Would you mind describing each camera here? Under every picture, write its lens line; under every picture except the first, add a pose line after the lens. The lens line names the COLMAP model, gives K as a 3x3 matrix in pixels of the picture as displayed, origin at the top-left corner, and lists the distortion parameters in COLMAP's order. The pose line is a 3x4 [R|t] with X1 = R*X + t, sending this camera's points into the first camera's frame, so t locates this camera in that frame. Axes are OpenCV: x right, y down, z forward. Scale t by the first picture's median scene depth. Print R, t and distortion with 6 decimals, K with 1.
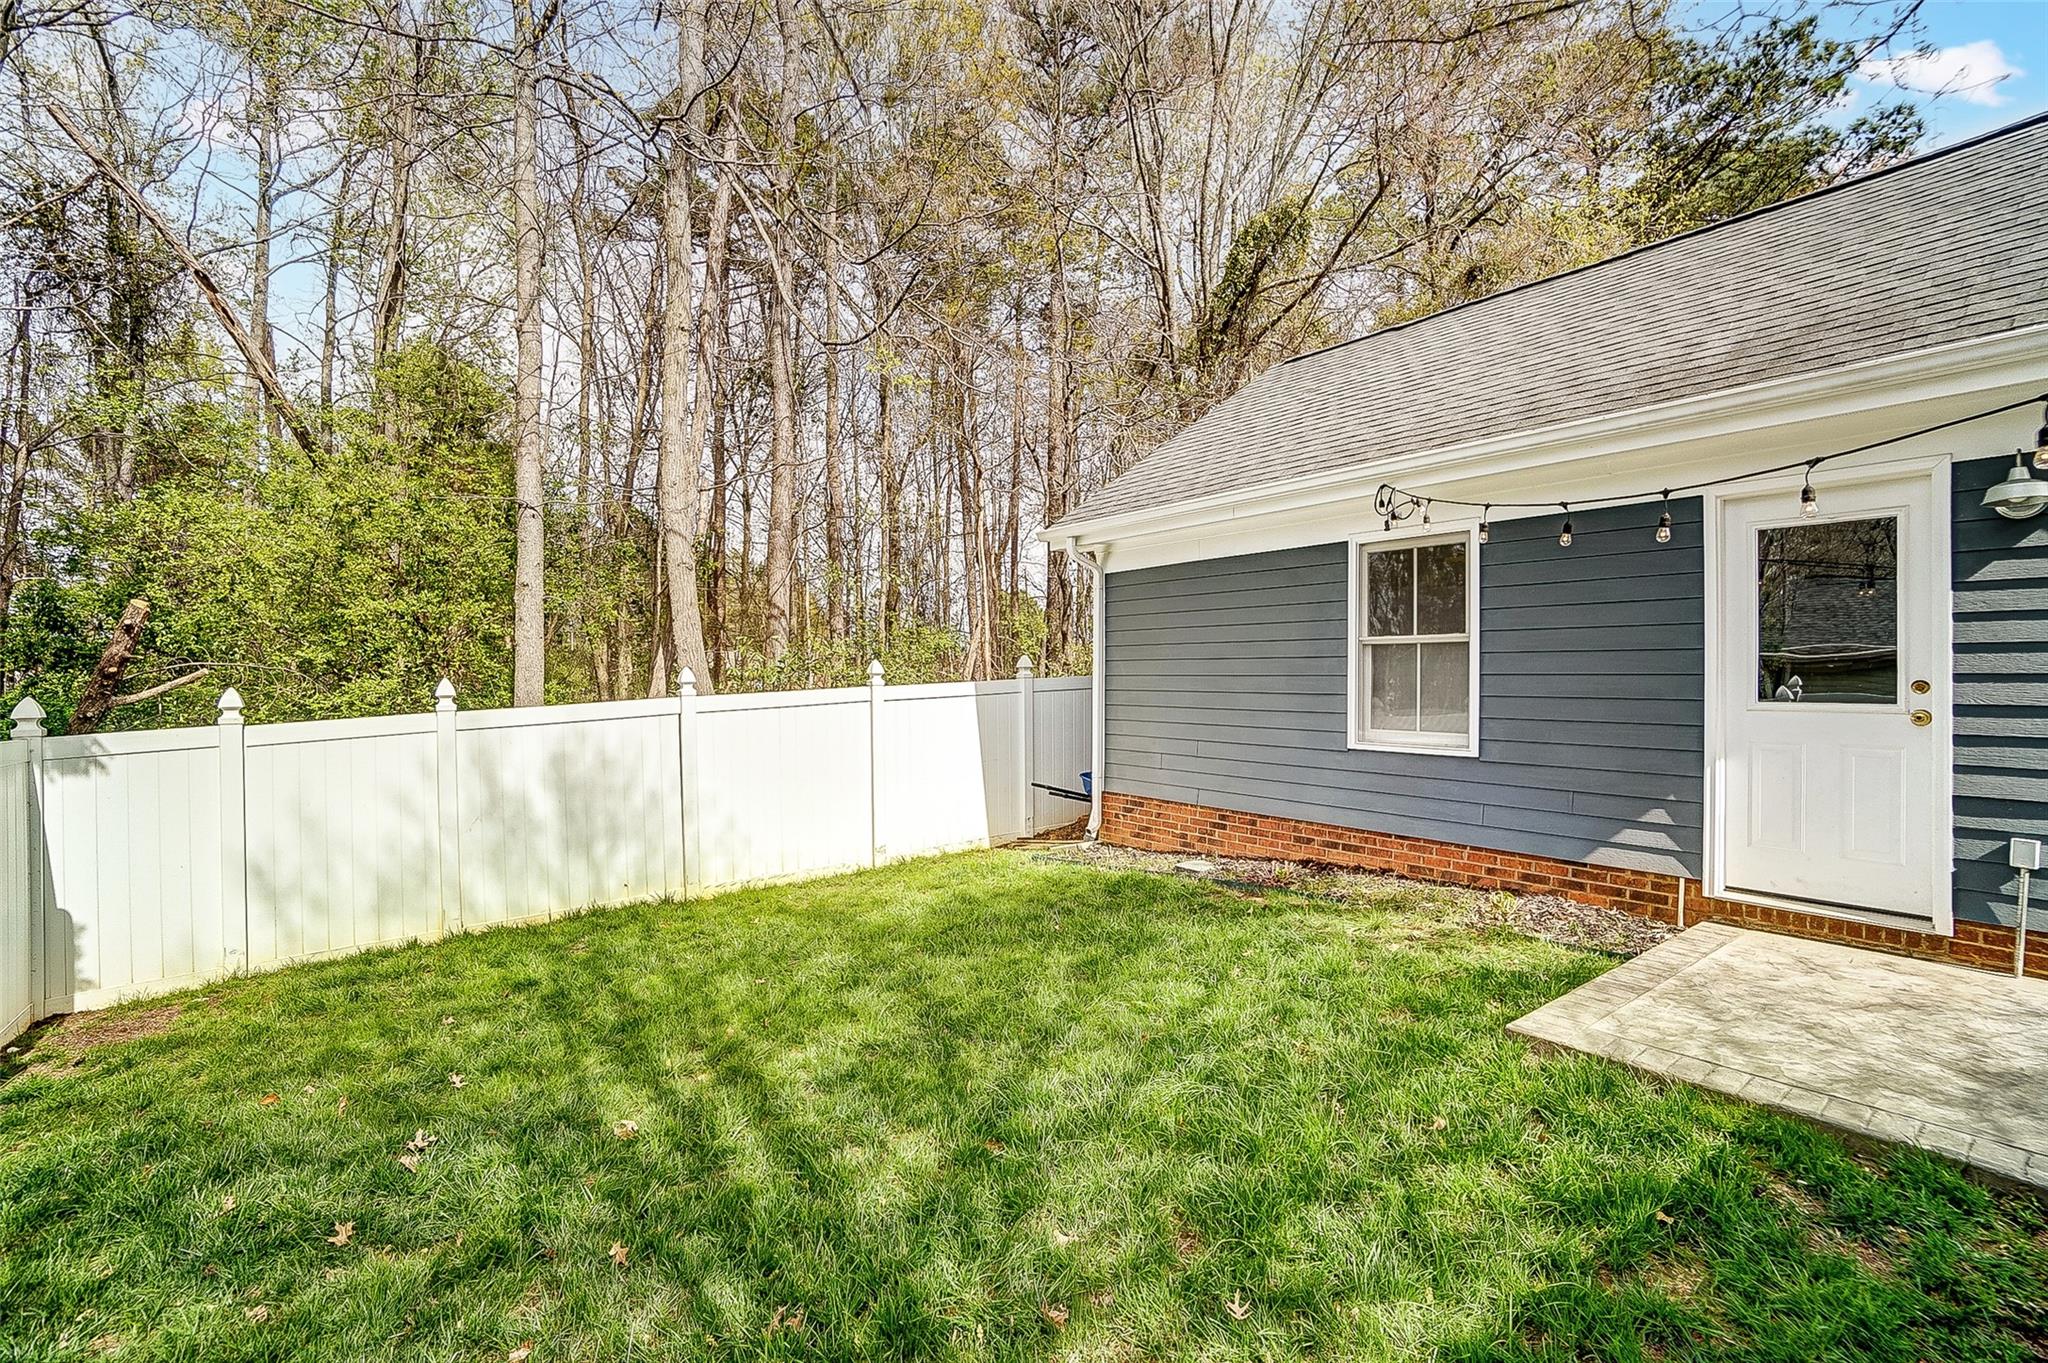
lens RADIAL K [[915.1, 0, 1016.7], [0, 915.1, 670.4], [0, 0, 1]] dist [-0.034605, 0.016732]
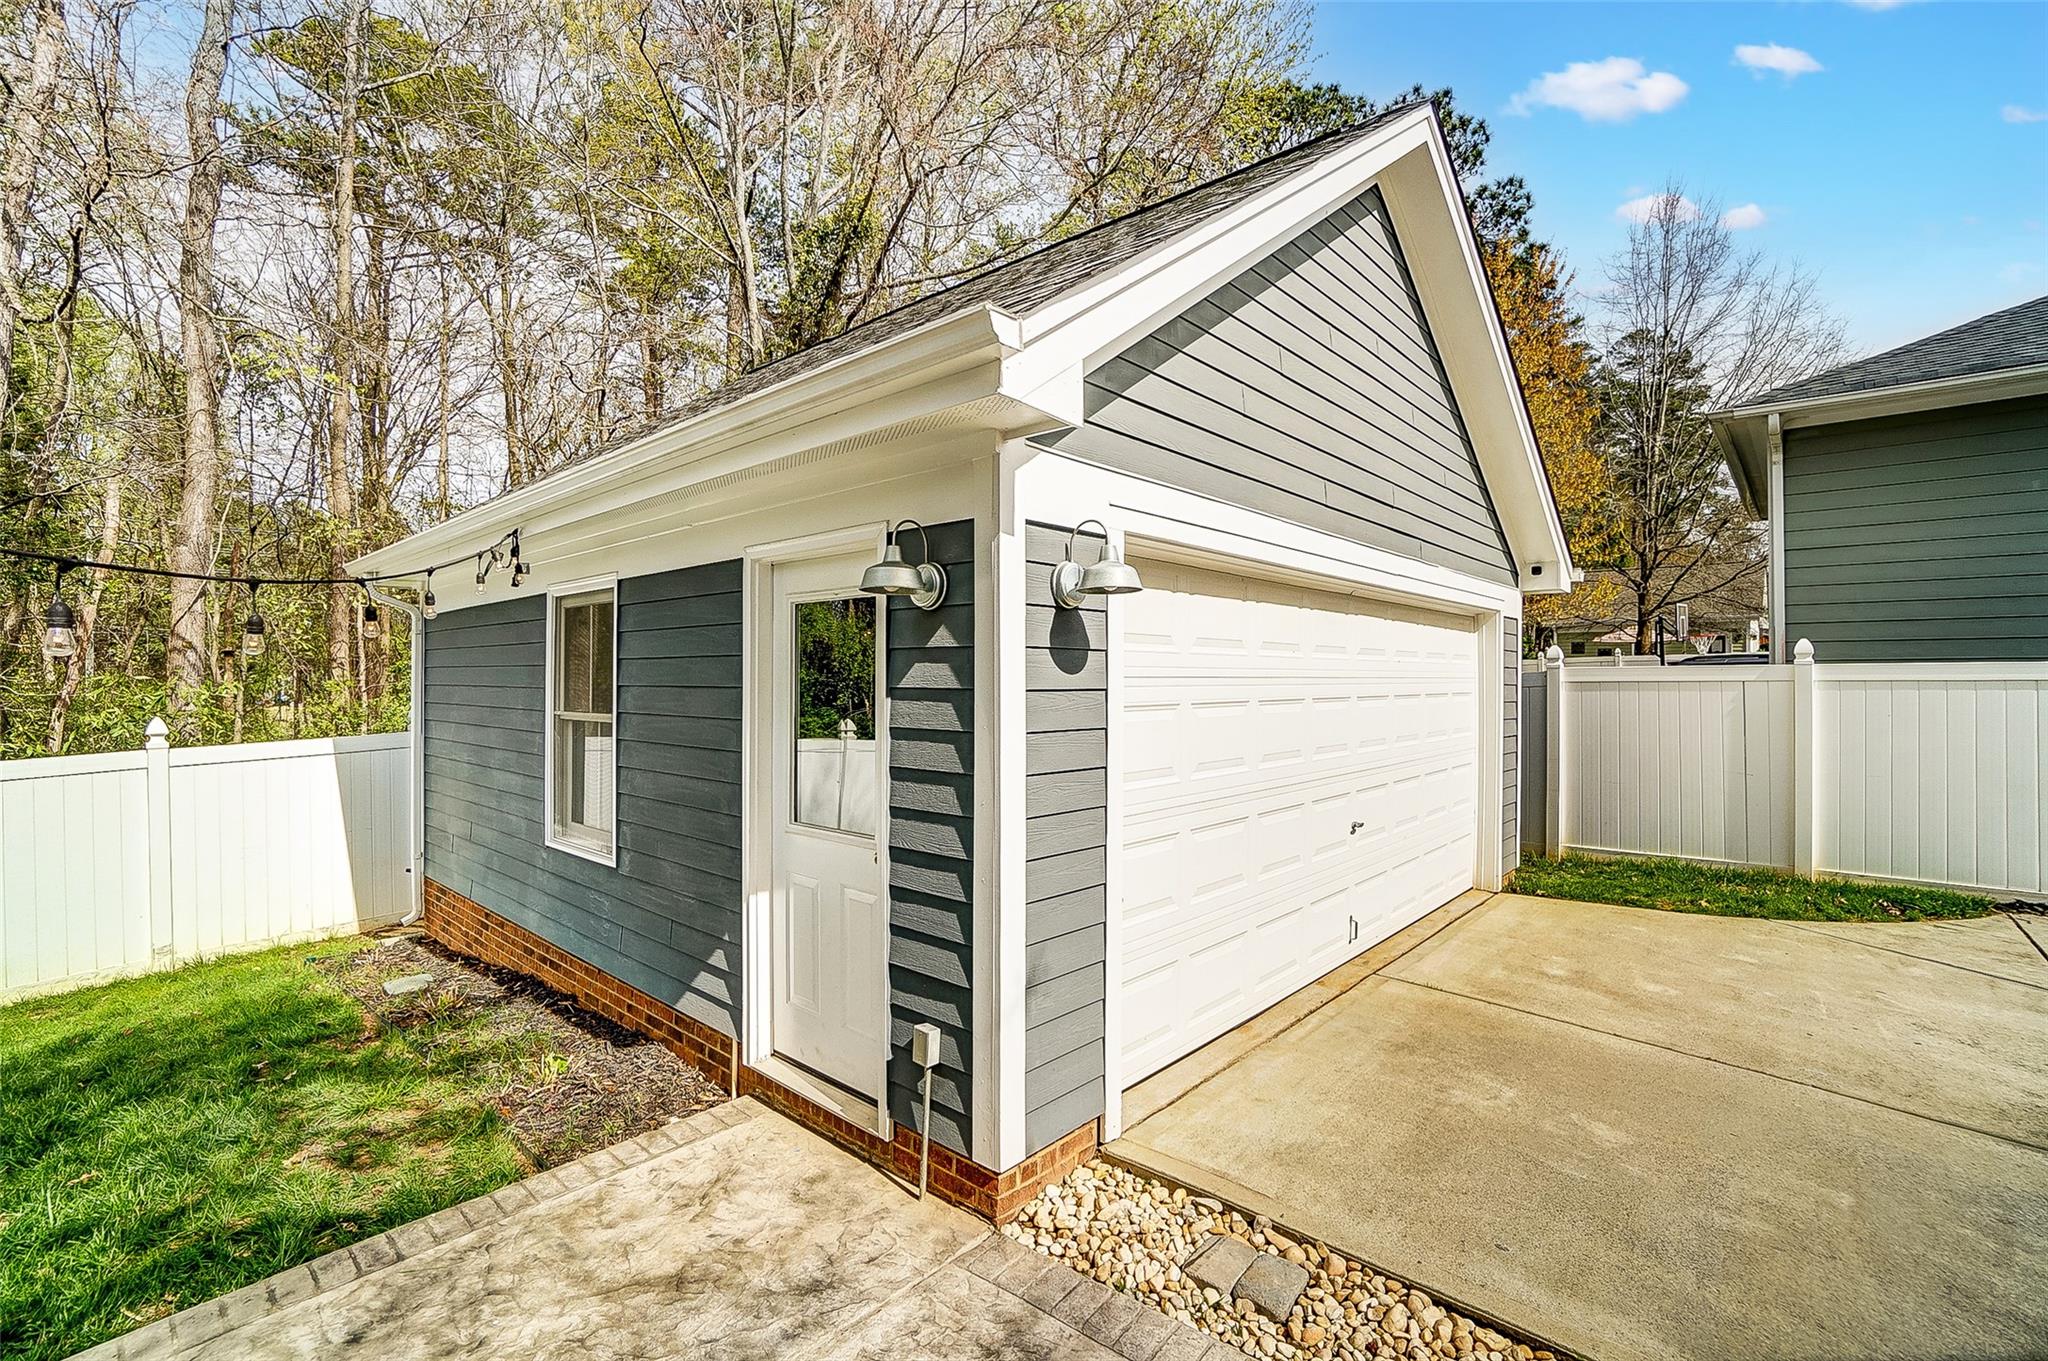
lens RADIAL K [[904.5, 0, 1024.0], [0, 904.5, 680.5], [0, 0, 1]] dist [-0.062585, 0.016674]
pose [[0.983670, -0.002867, 0.179959, 0.878622], [0.000842, 0.999936, 0.011326, -0.097944], [-0.179980, -0.010990, 0.983609, 0.191483]]
